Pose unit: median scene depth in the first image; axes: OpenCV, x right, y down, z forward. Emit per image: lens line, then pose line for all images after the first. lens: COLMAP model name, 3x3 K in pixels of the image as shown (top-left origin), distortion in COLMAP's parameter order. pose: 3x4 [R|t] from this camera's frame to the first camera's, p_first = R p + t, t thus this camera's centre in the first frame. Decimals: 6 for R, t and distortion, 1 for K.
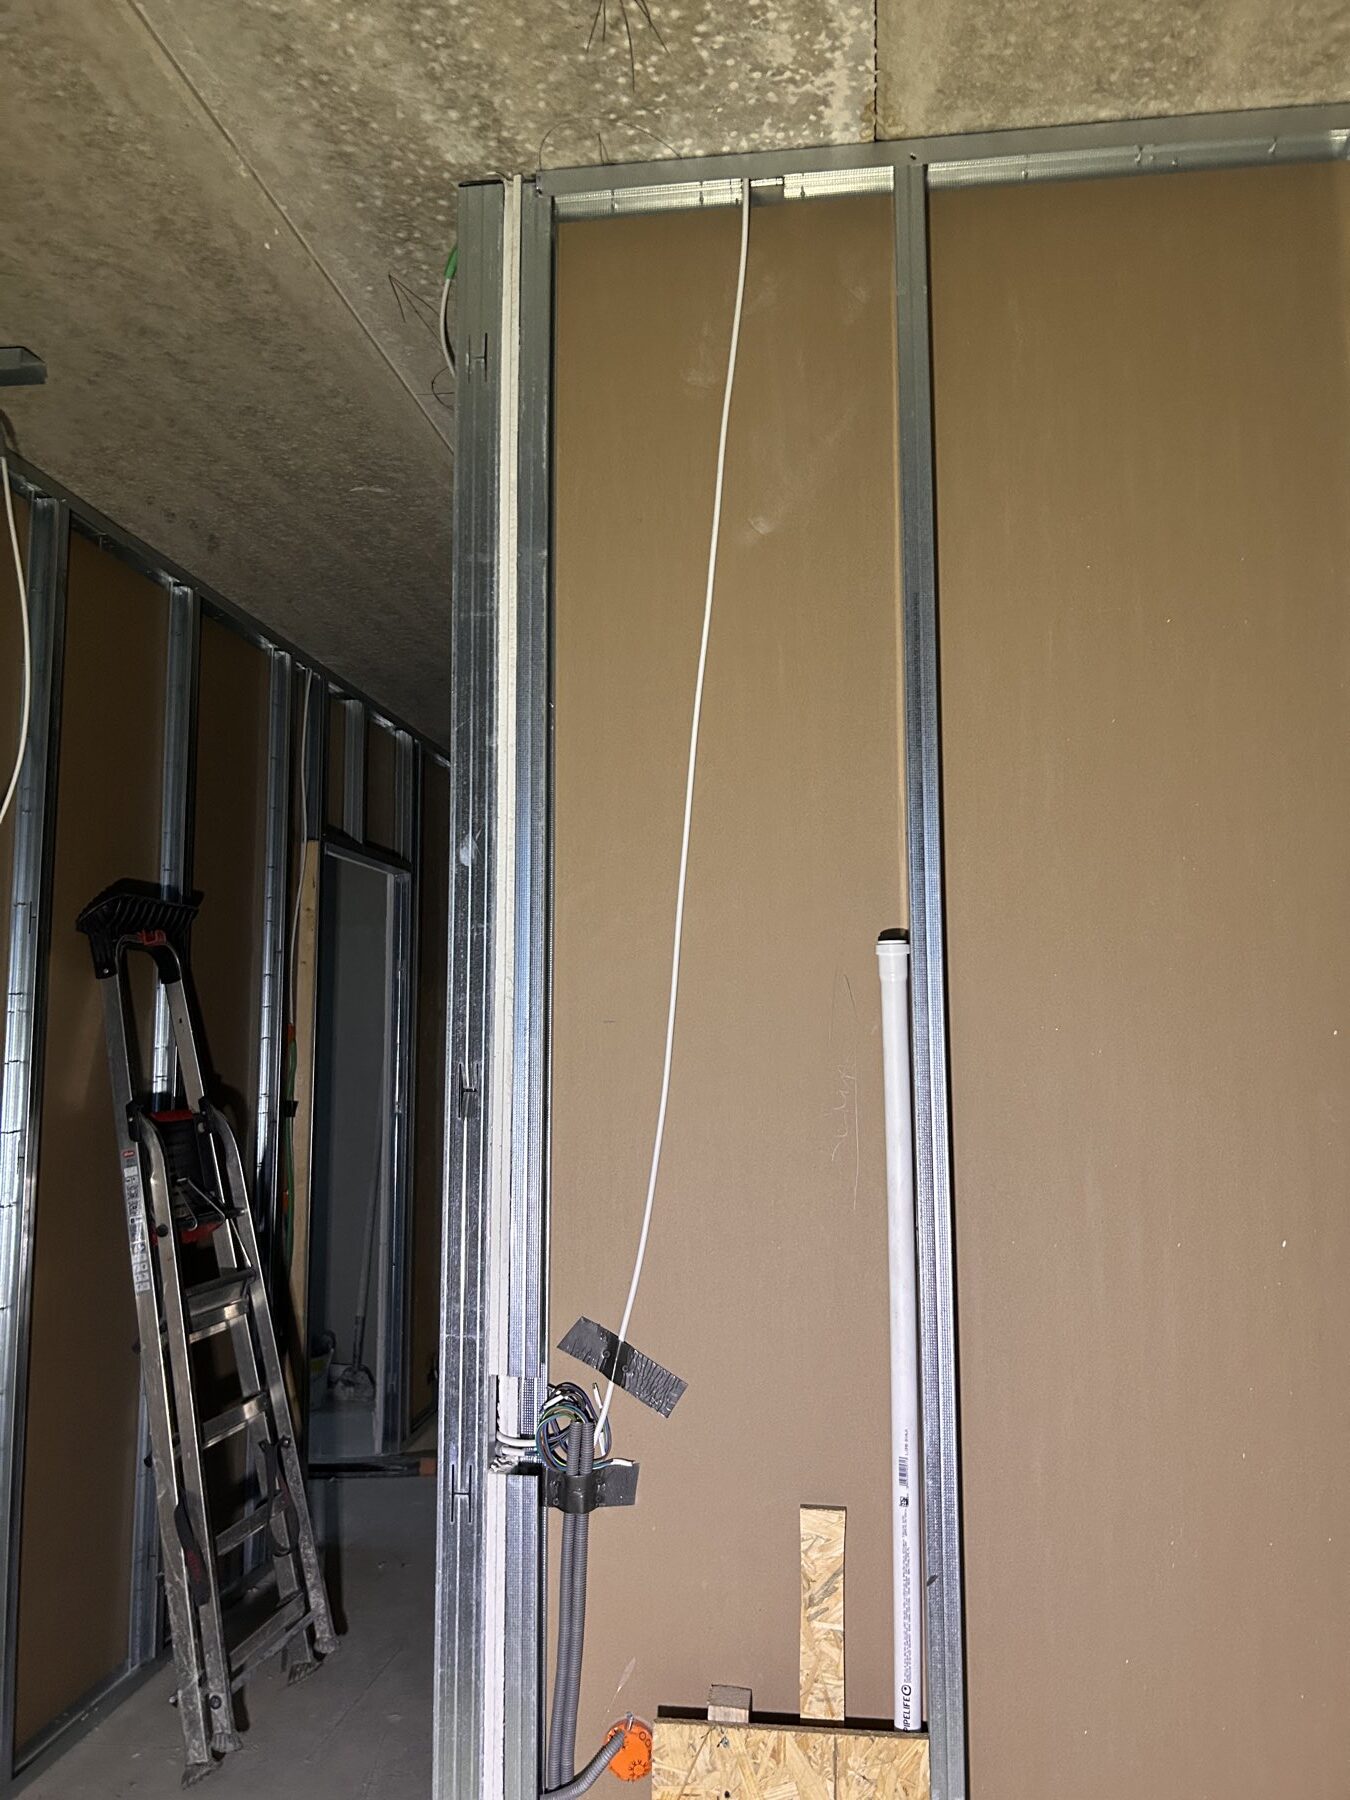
lens RADIAL K [[1328.9, 0, 675.0], [0, 1328.9, 900.0], [0, 0, 1]] dist [0.041854, -0.040225]
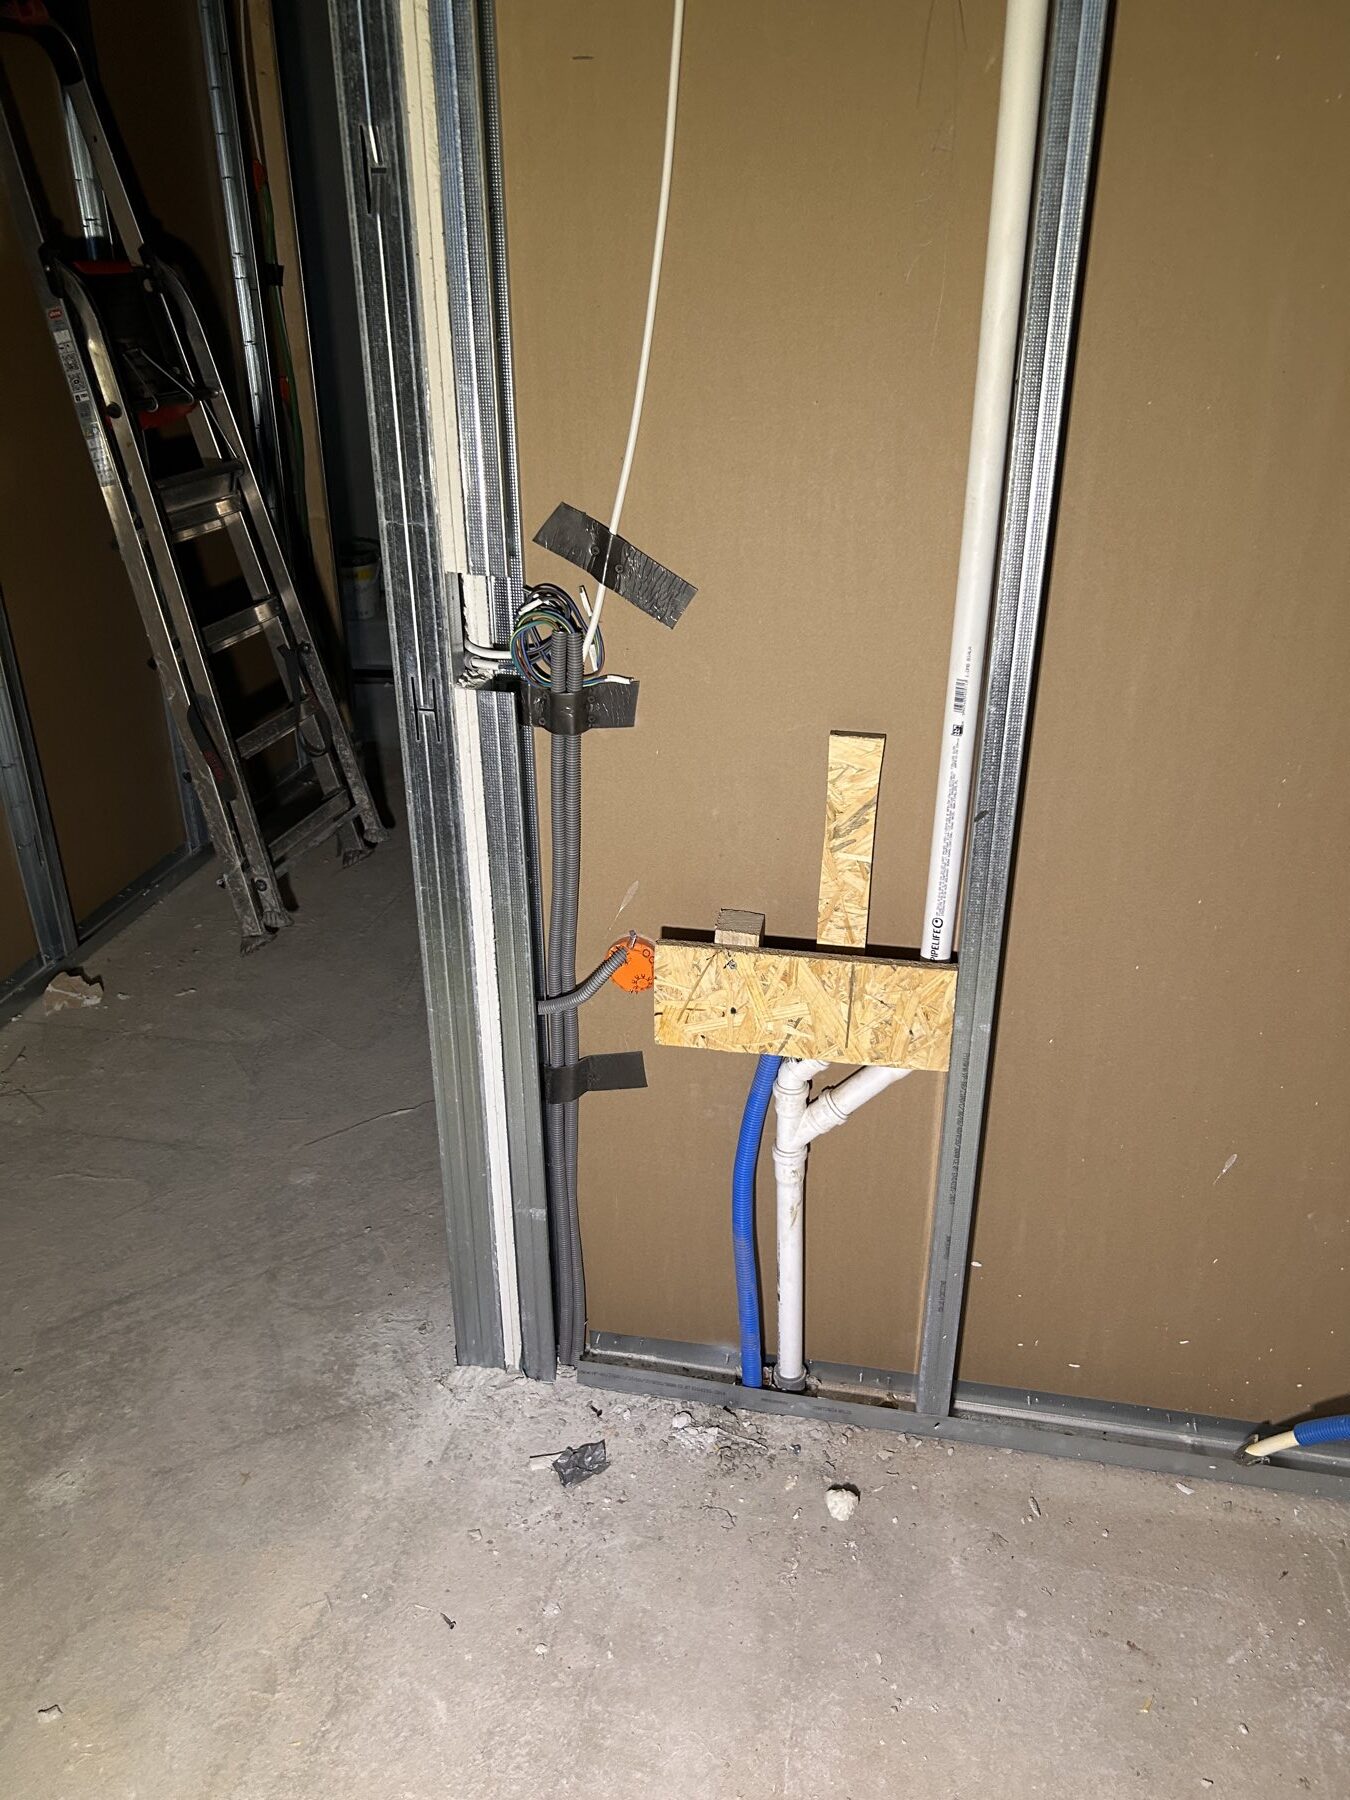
lens RADIAL K [[1365.5, 0, 693.3], [0, 1365.5, 892.4], [0, 0, 1]] dist [0.046556, -0.101451]
pose [[0.999058, 0.023121, -0.036712, 0.040859], [-0.000205, 0.848677, 0.528911, 0.088271], [0.043386, -0.528405, 0.847883, 0.221949]]
